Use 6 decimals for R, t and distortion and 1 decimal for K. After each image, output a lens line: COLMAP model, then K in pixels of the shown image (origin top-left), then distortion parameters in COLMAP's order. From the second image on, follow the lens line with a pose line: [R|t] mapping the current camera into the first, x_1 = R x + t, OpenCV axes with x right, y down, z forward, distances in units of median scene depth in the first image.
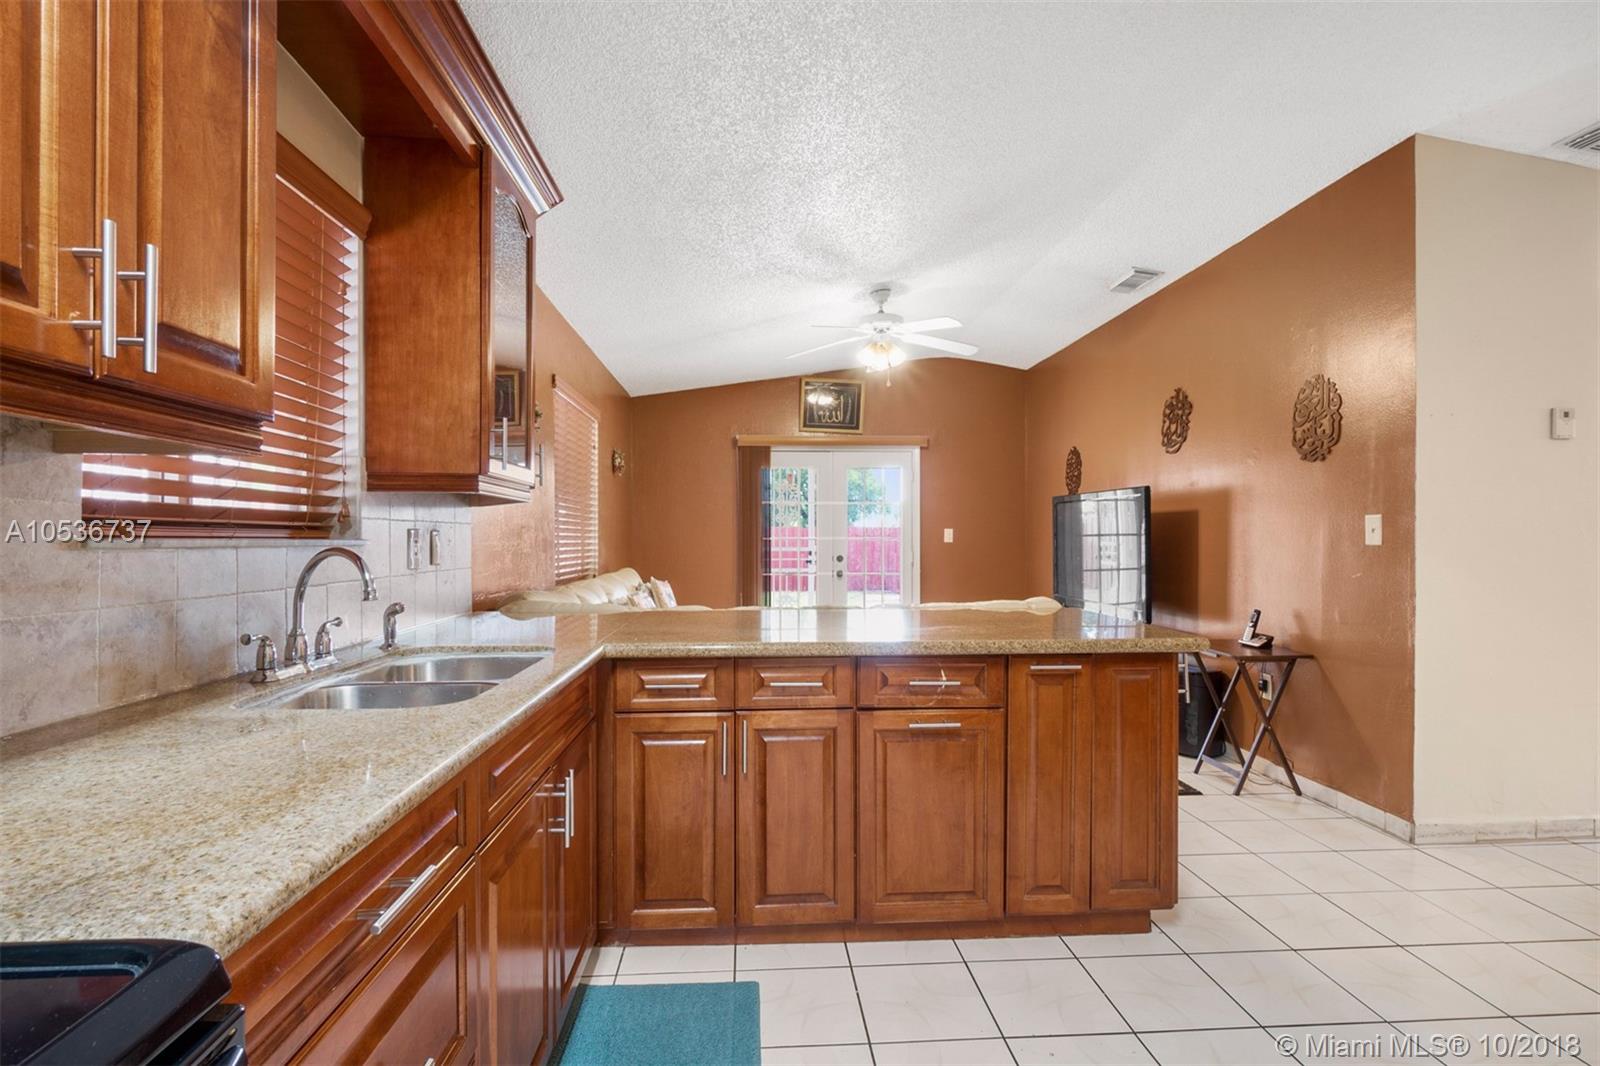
lens RADIAL K [[755.5, 0, 800.0], [0, 755.5, 533.0], [0, 0, 1]] dist [0.001494, -0.000143]
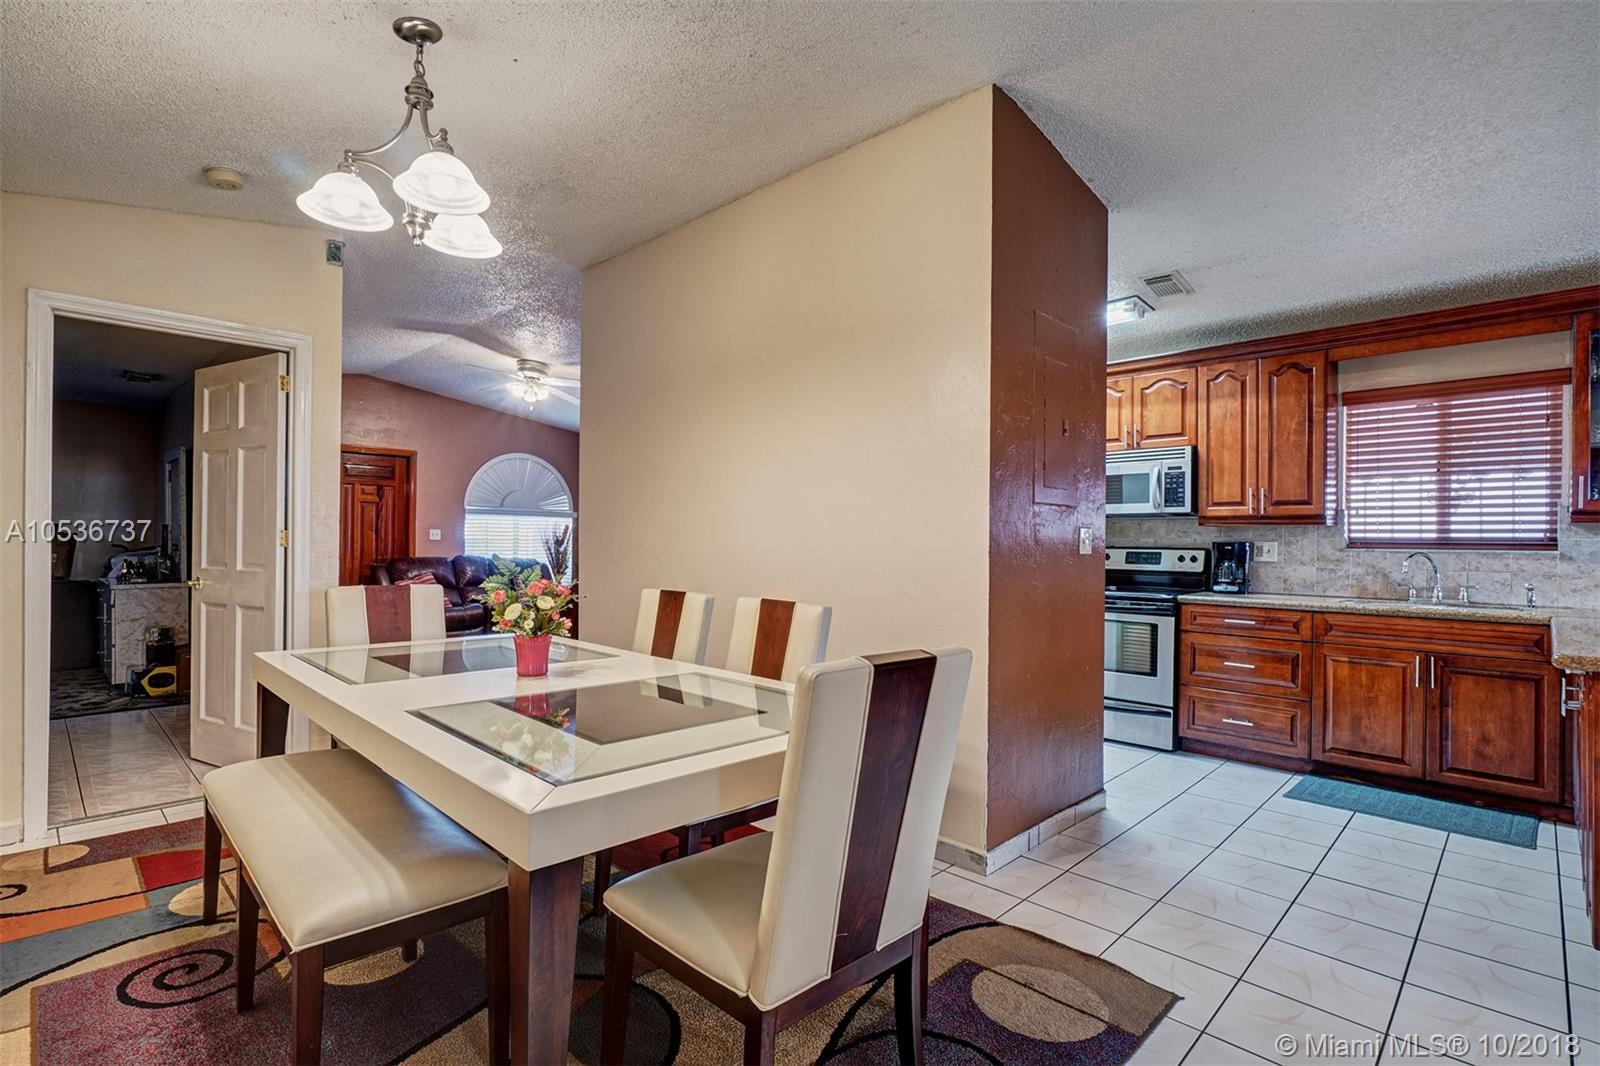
lens RADIAL K [[766.9, 0, 792.5], [0, 766.9, 544.3], [0, 0, 1]] dist [-0.002039, 0.000852]
pose [[-0.747486, -0.005288, -0.664256, 0.909465], [-0.004255, 0.999986, -0.003173, 0.002563], [0.664264, 0.000455, -0.747498, 0.518423]]
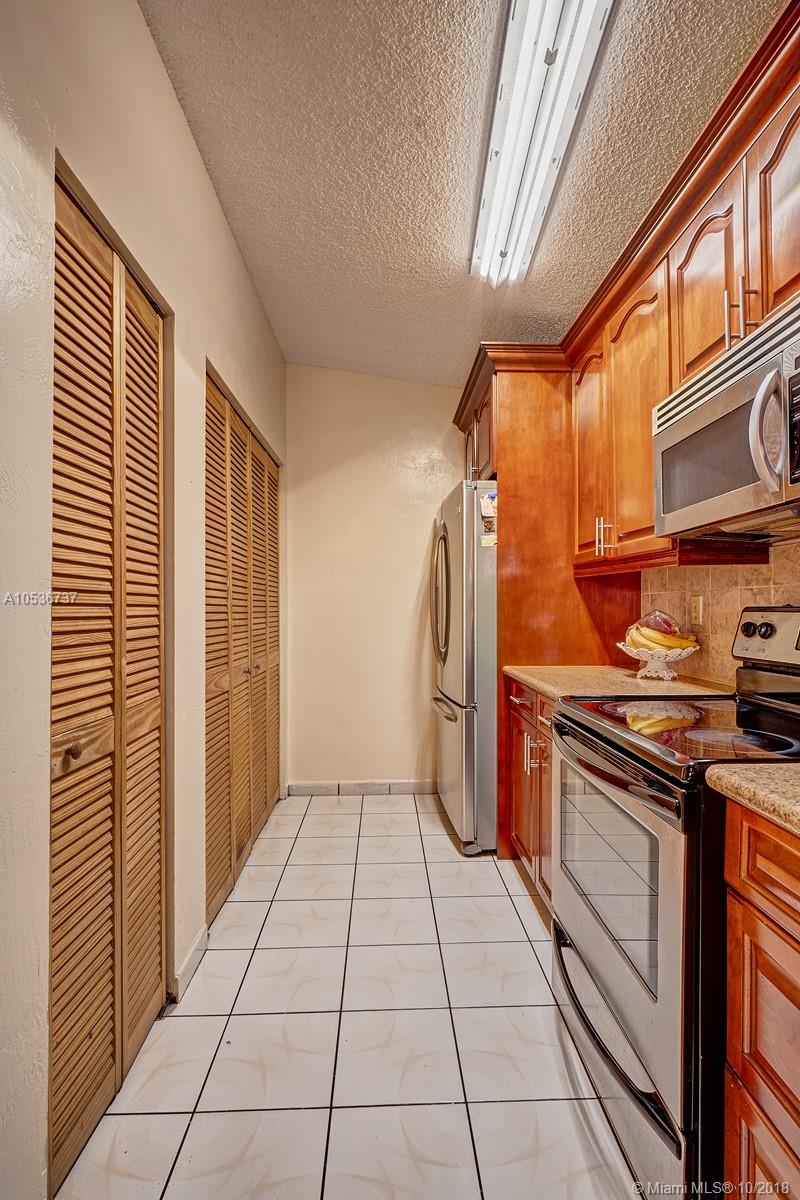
lens RADIAL K [[575.2, 0, 401.1], [0, 575.2, 607.0], [0, 0, 1]] dist [-0.002039, 0.000852]
pose [[-0.999305, 0.000417, 0.037271, 0.010726], [-0.000100, 0.999904, -0.013858, 0.005783], [-0.037273, -0.013852, -0.999209, 0.340432]]
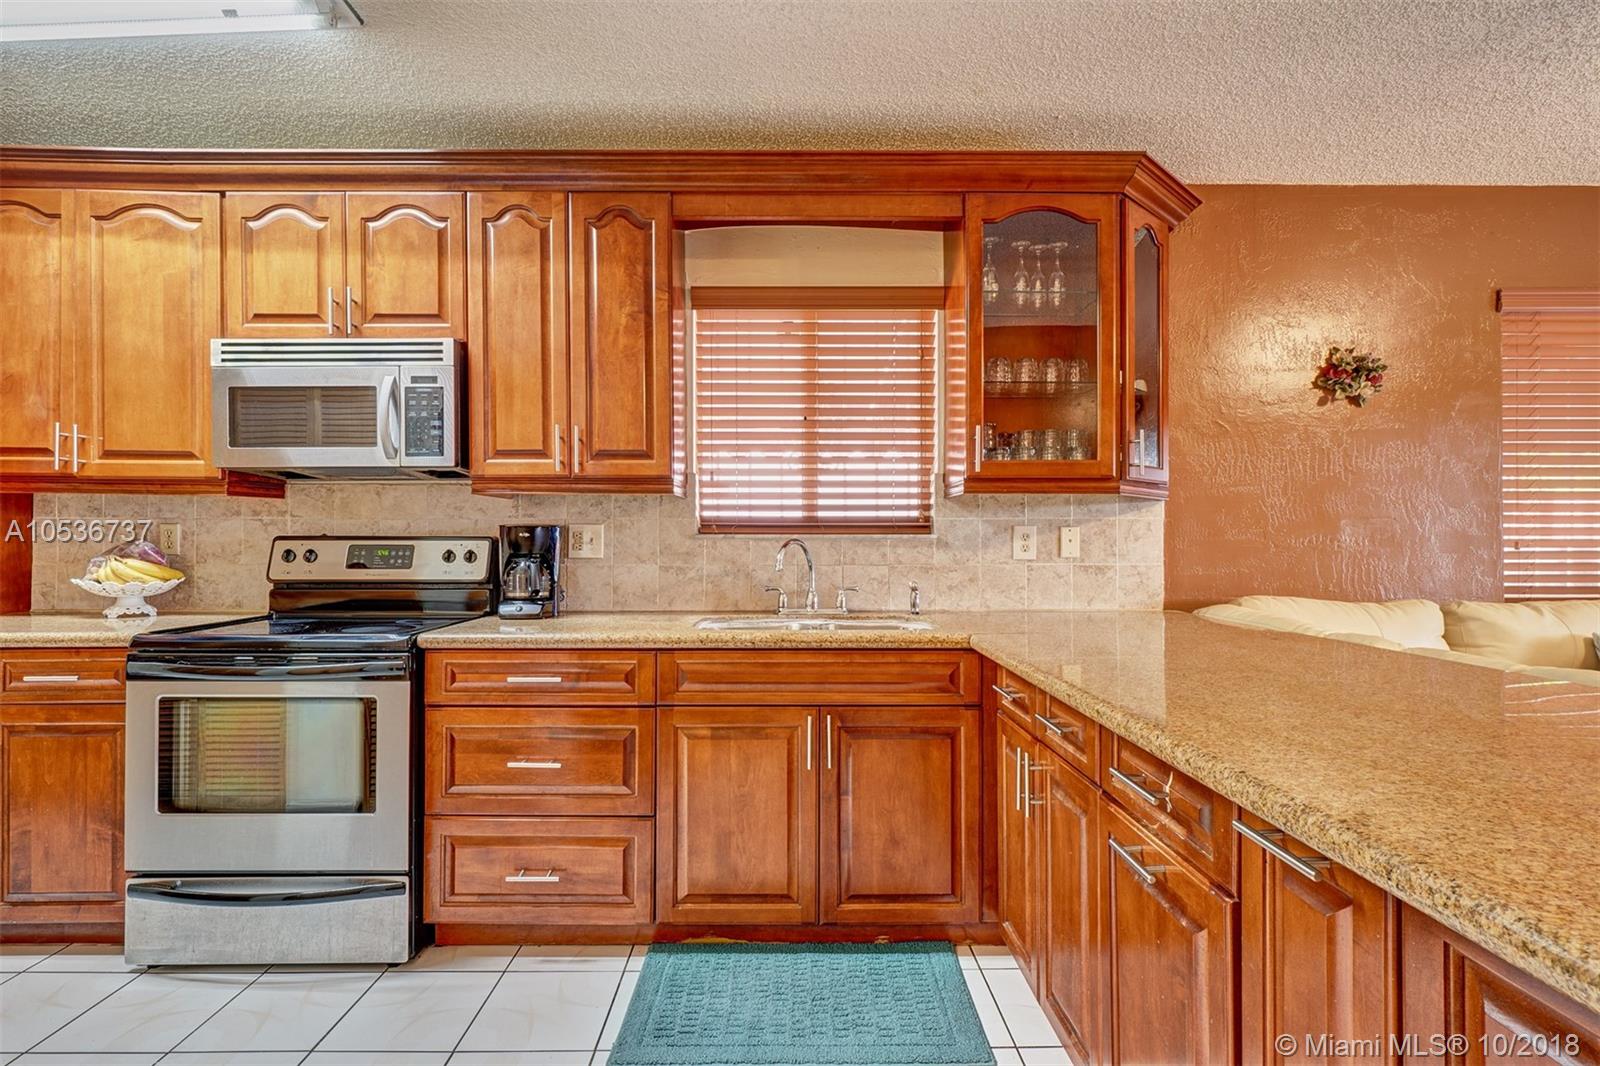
lens RADIAL K [[755.5, 0, 800.0], [0, 755.5, 533.0], [0, 0, 1]] dist [0.001494, -0.000143]
pose [[-0.053545, -0.006758, -0.998543, 0.350310], [0.009336, 0.999930, -0.007268, 0.005892], [0.998522, -0.009712, -0.053478, 0.374906]]
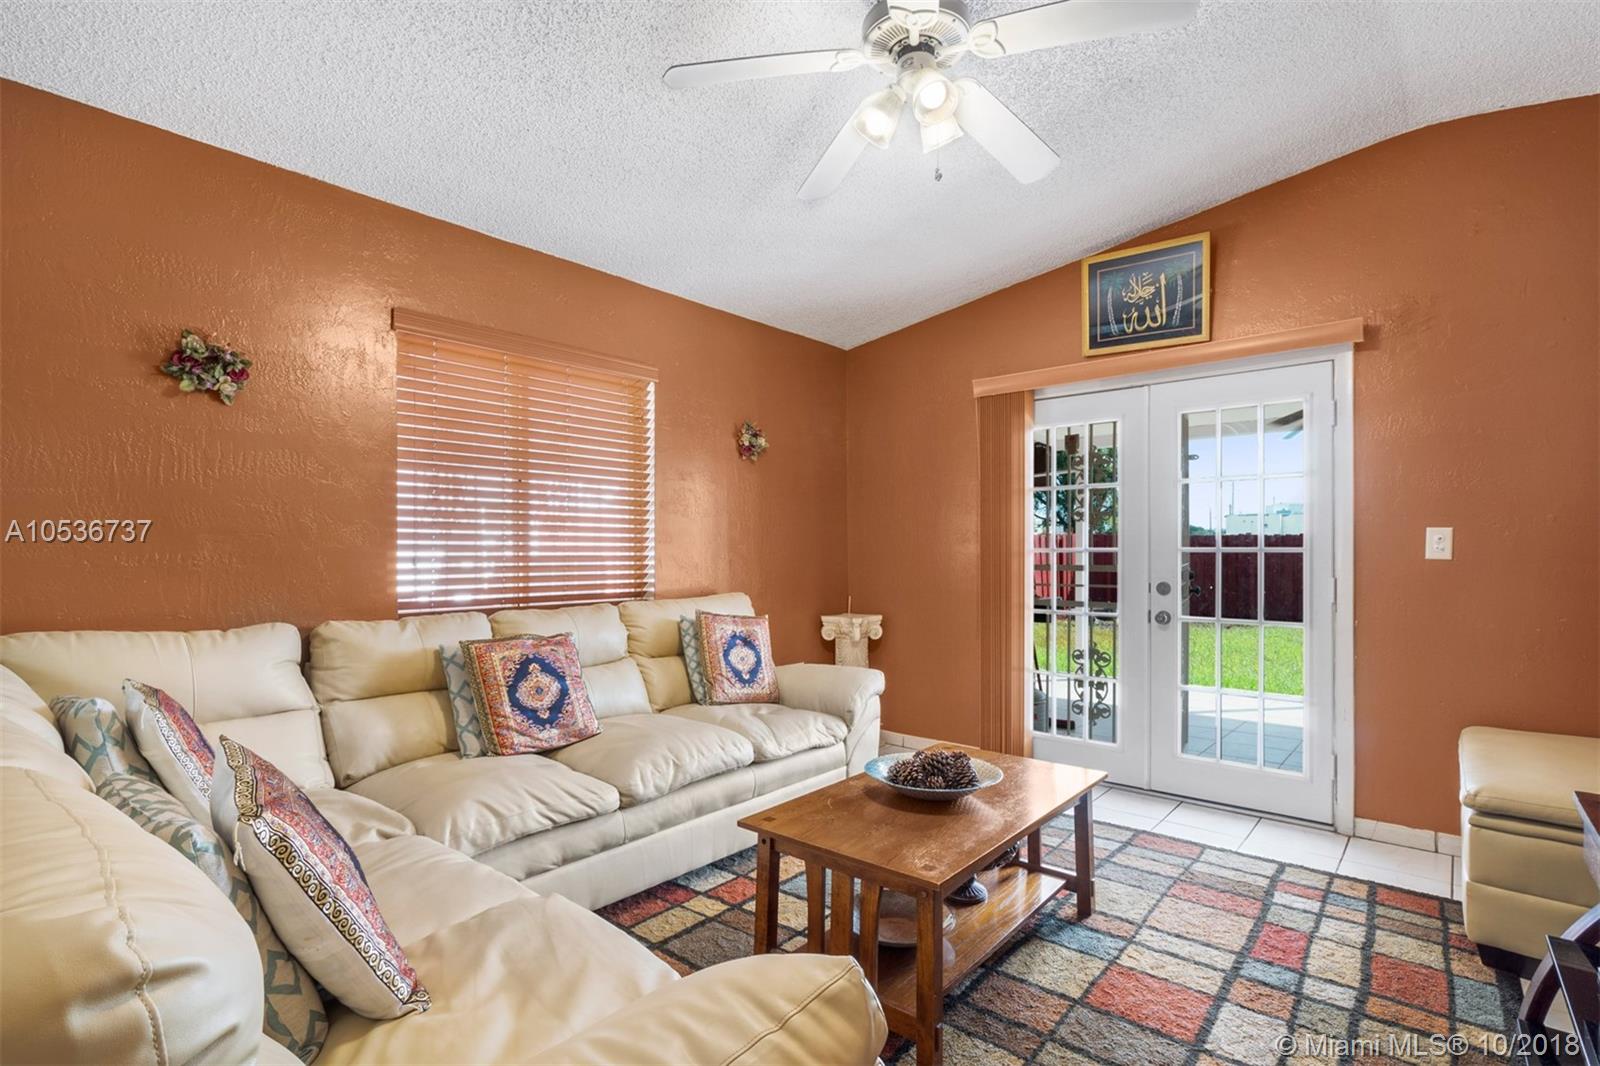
lens RADIAL K [[766.9, 0, 792.5], [0, 766.9, 544.3], [0, 0, 1]] dist [-0.002039, 0.000852]
pose [[0.711371, -0.004659, -0.702801, 0.378027], [0.004838, 0.999987, -0.001732, 0.004760], [0.702800, -0.002168, 0.711384, 0.691570]]
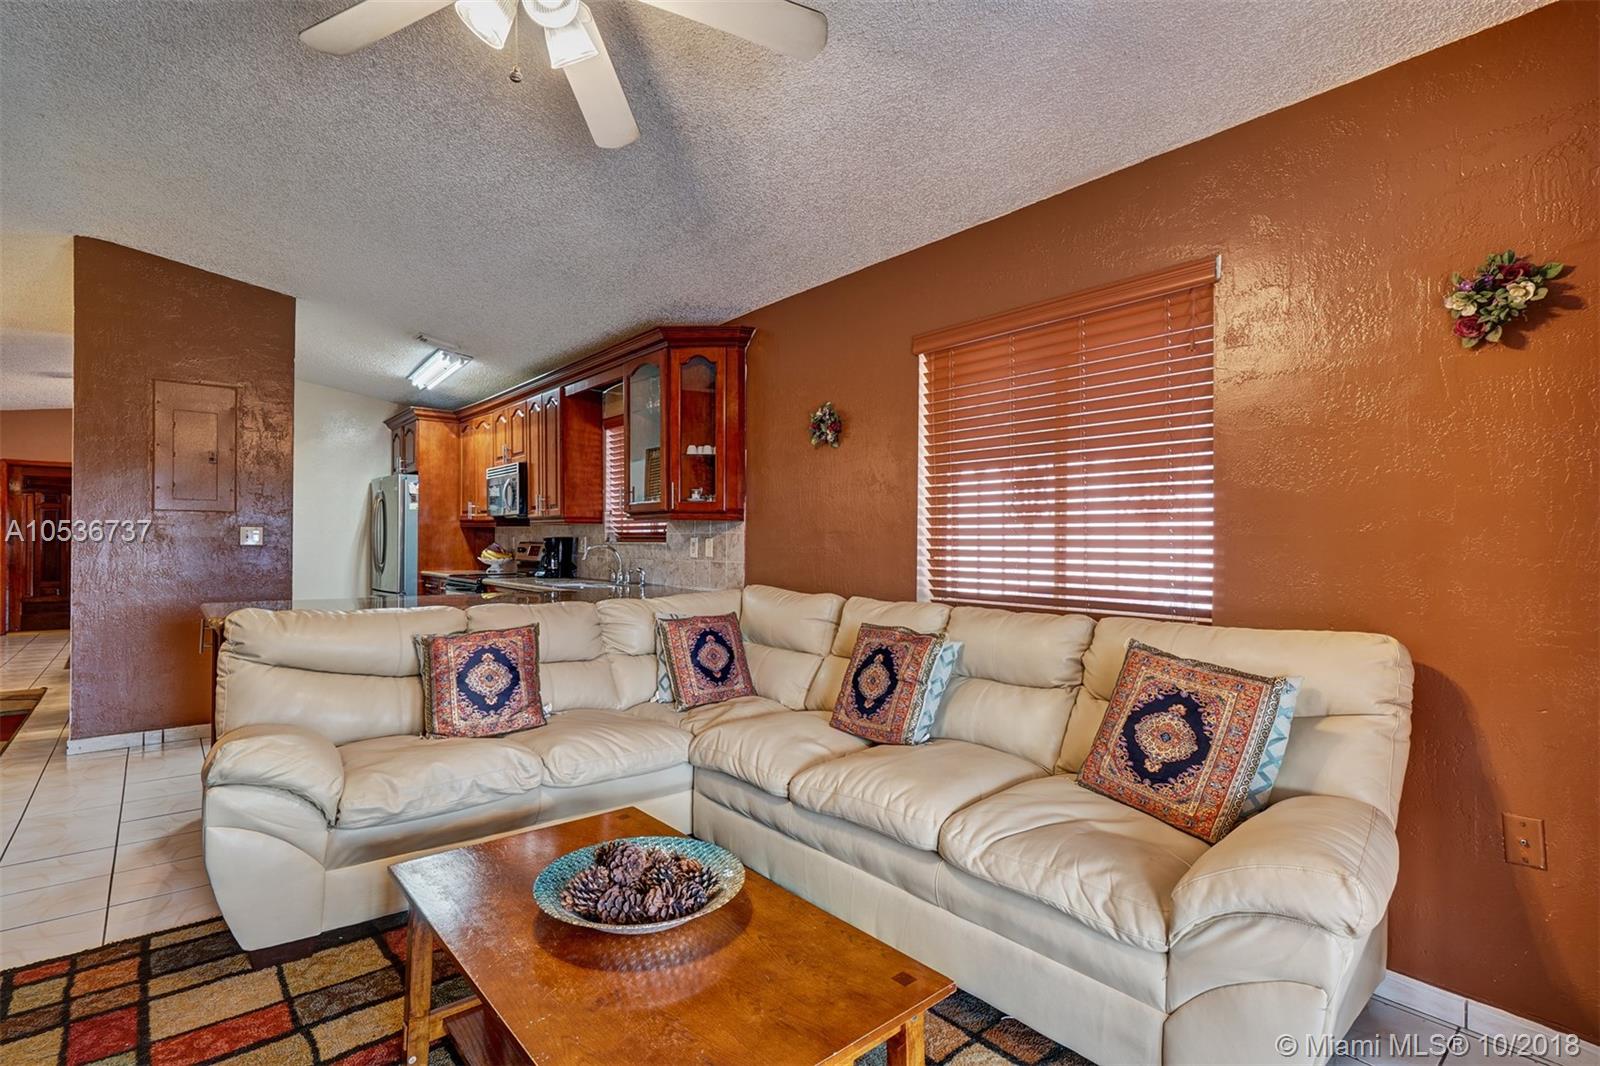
lens RADIAL K [[766.9, 0, 792.5], [0, 766.9, 544.3], [0, 0, 1]] dist [-0.002039, 0.000852]
pose [[-0.807767, -0.000876, -0.589501, 0.232342], [0.000740, 0.999997, -0.002500, 0.008901], [0.589501, -0.002456, -0.807764, 1.422042]]
